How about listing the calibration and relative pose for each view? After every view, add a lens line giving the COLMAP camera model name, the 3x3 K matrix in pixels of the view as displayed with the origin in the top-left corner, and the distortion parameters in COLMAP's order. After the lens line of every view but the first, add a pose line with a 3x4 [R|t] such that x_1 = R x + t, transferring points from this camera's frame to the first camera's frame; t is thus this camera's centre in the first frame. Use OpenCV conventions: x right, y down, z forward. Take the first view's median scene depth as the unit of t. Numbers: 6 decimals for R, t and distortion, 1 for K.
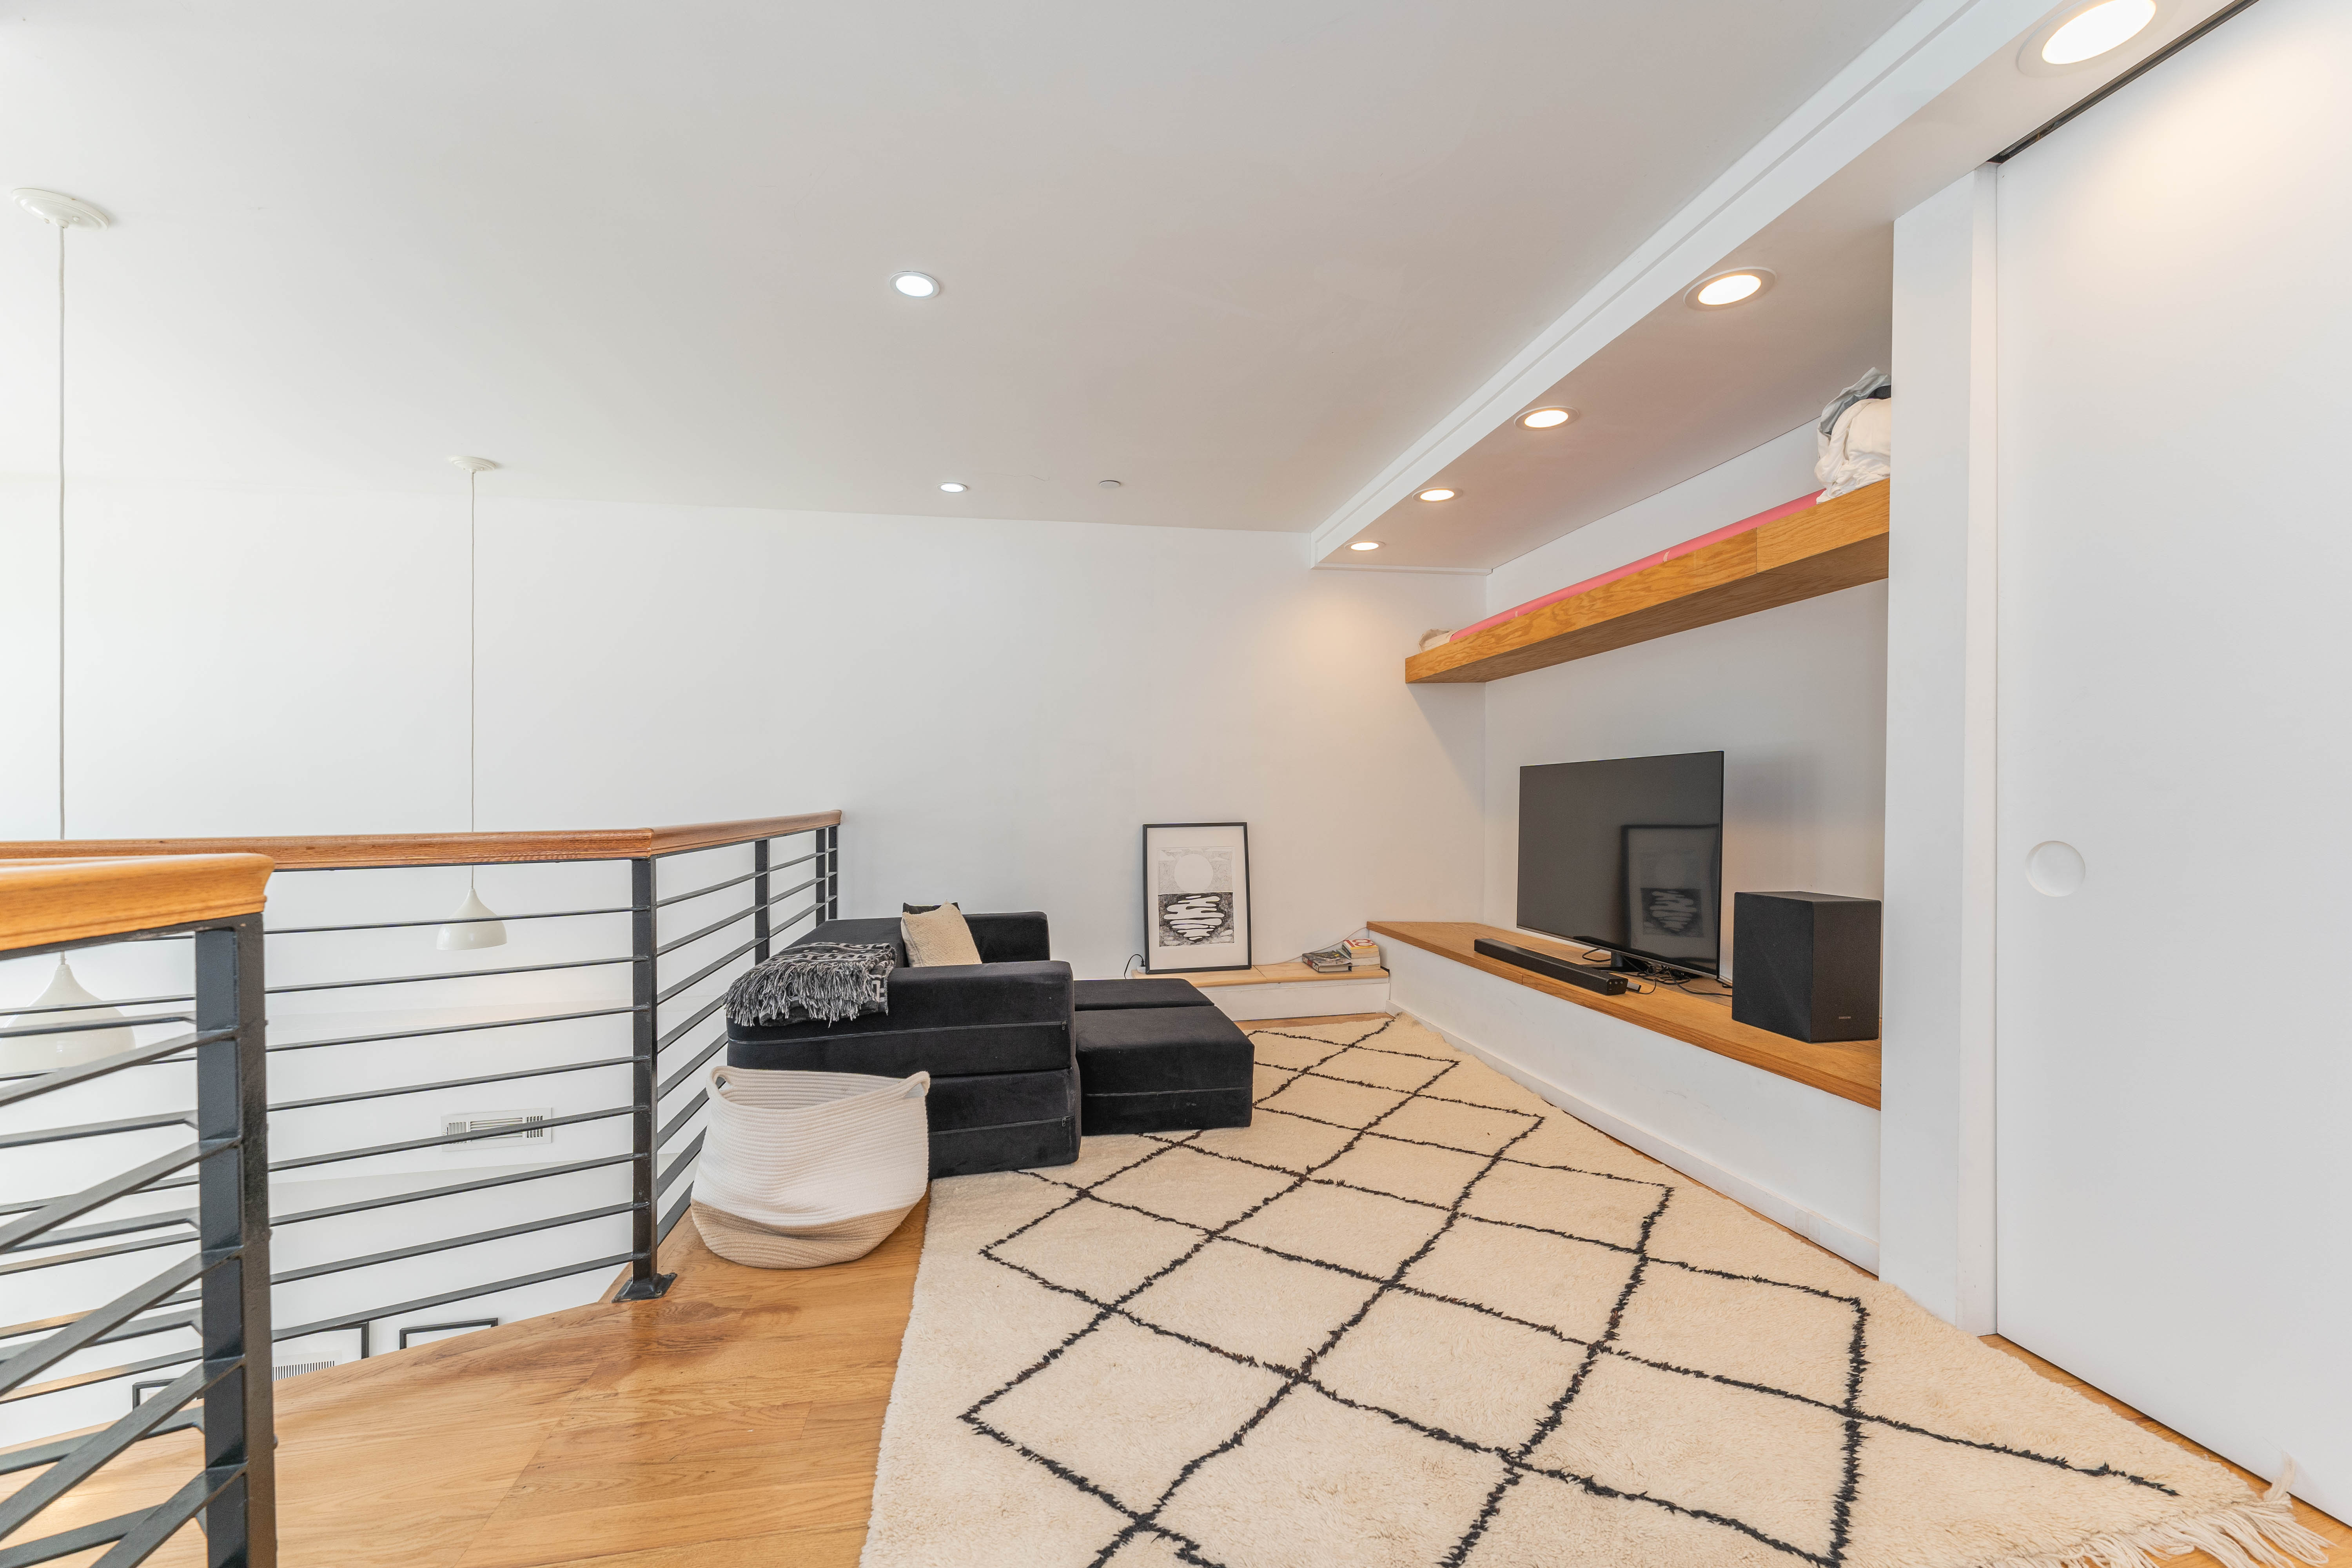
lens RADIAL K [[967.1, 0, 1212.0], [0, 967.1, 768.3], [0, 0, 1]] dist [0.000703, -0.000415]
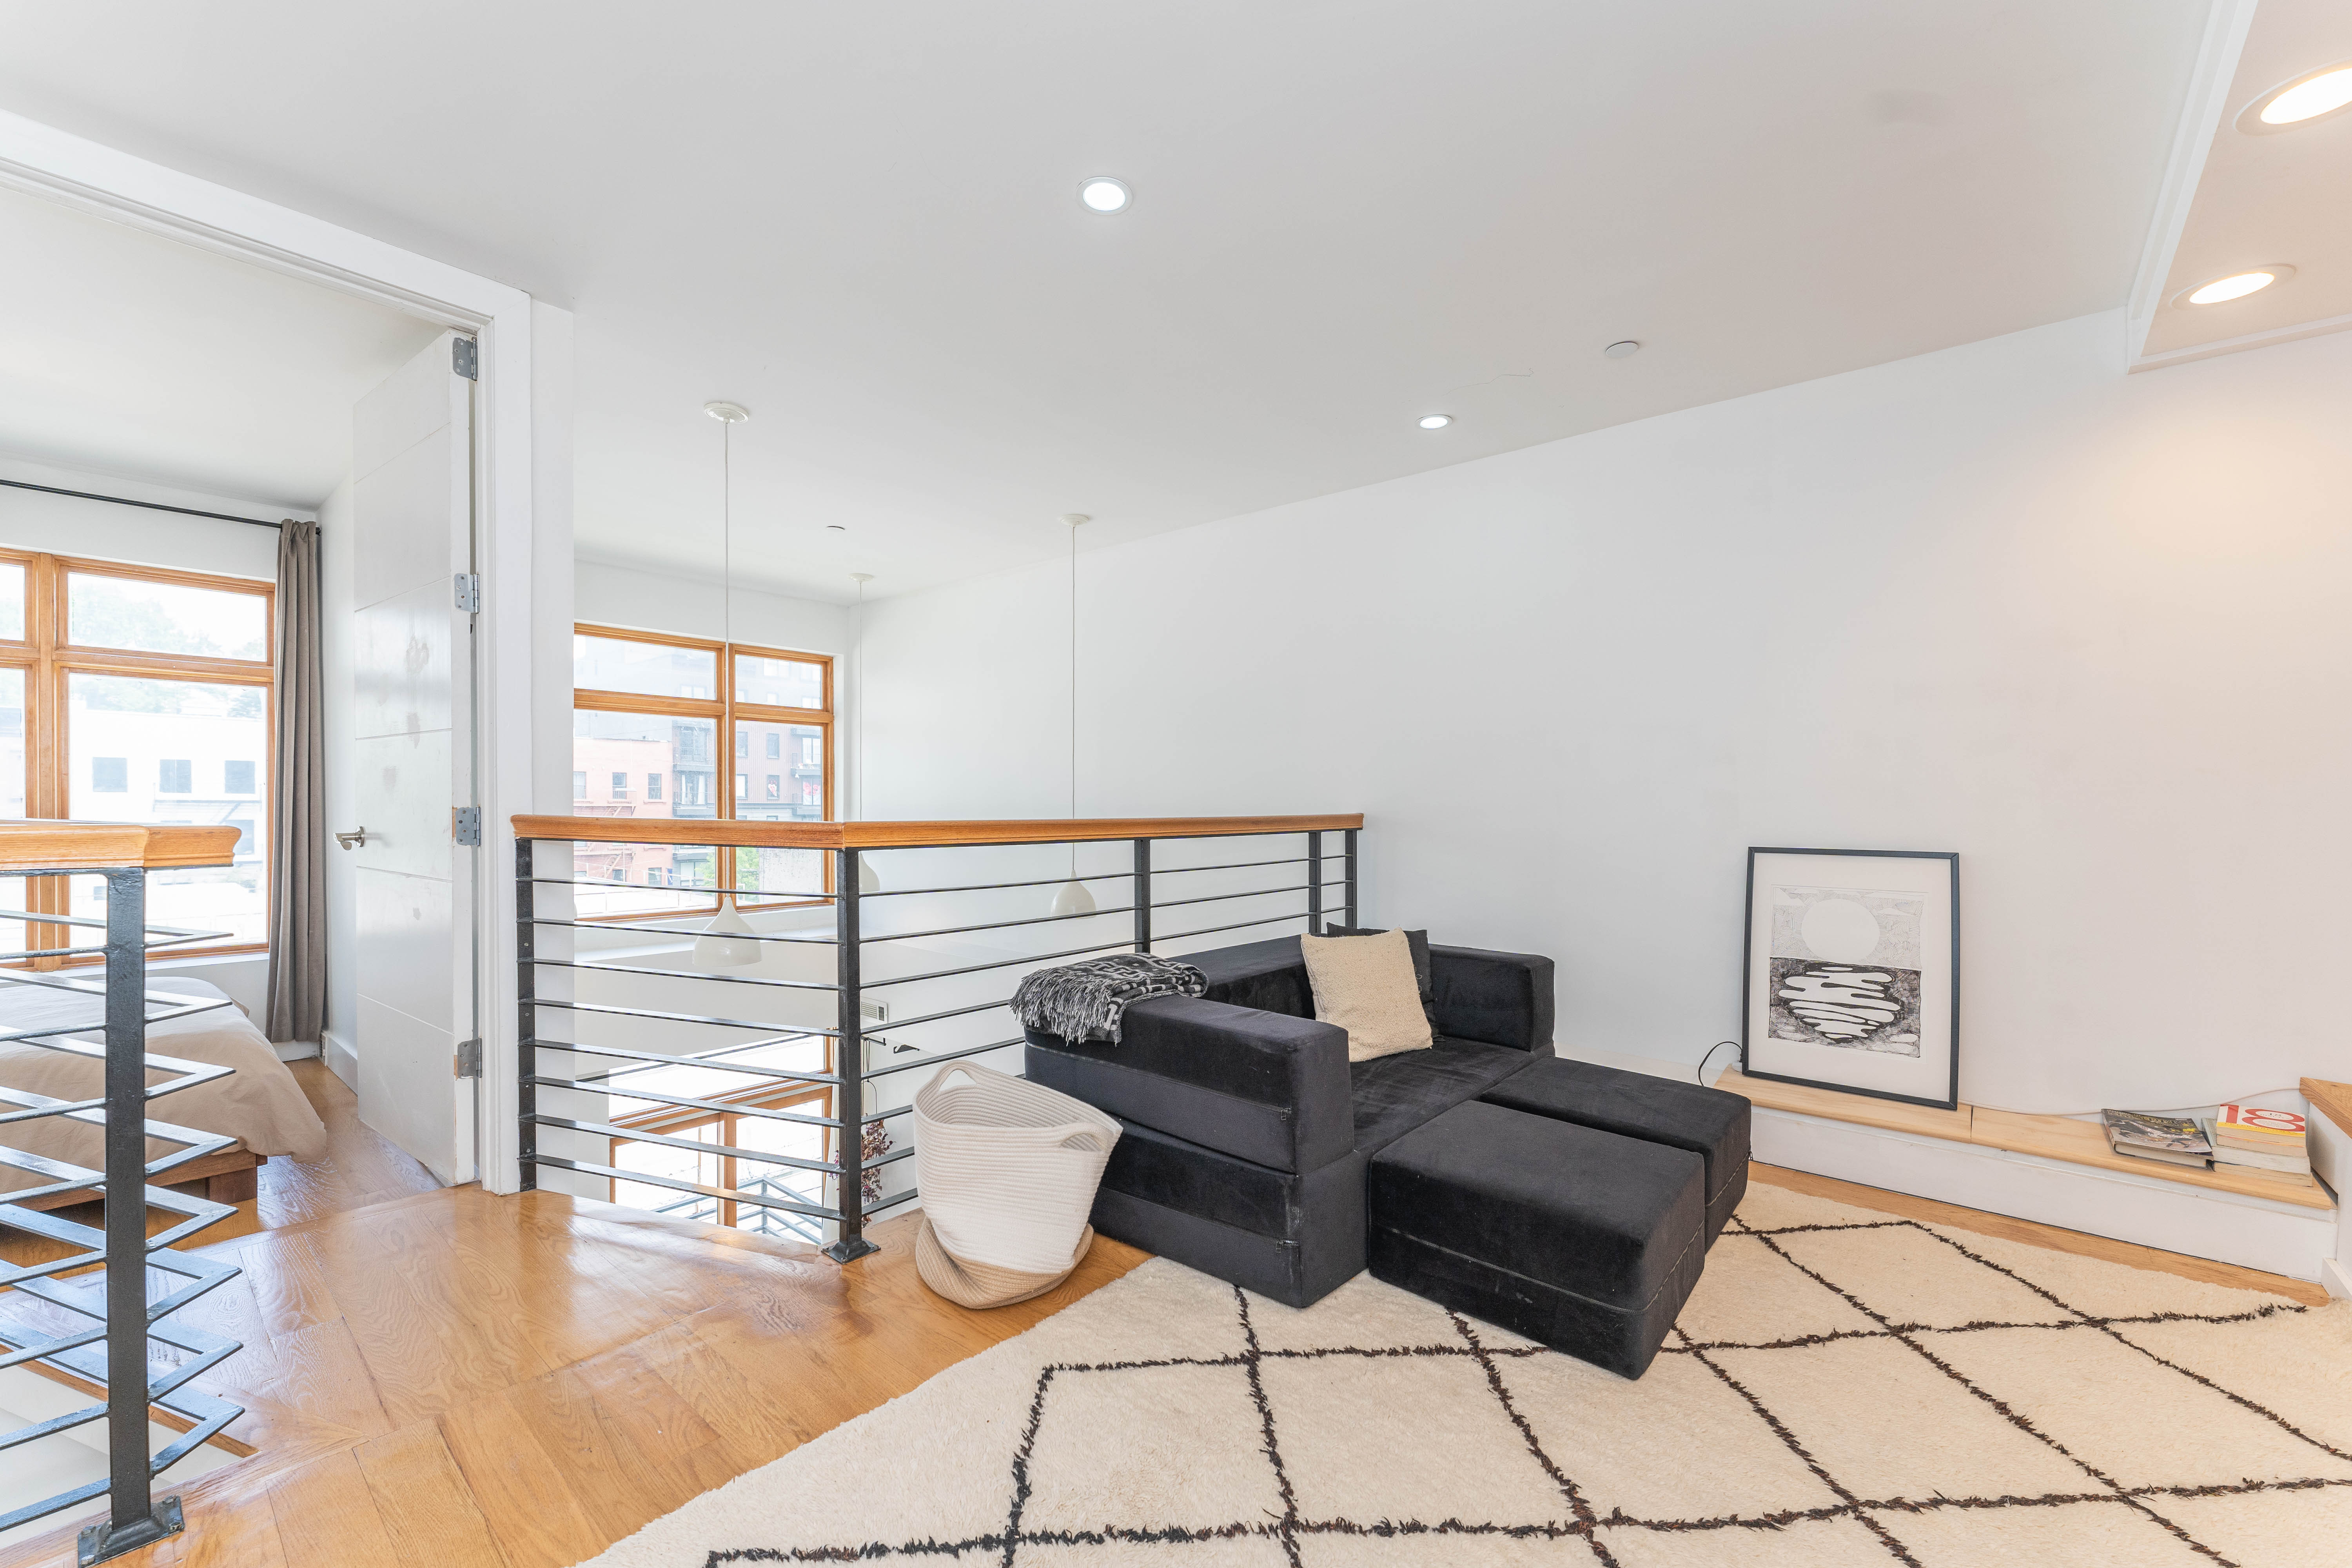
lens RADIAL K [[967.1, 0, 1176.5], [0, 967.1, 773.7], [0, 0, 1]] dist [0.000703, -0.000415]
pose [[0.600675, -0.007433, -0.799458, 0.282840], [0.008459, 0.999960, -0.002941, 0.008353], [0.799448, -0.004996, 0.600714, 0.369686]]
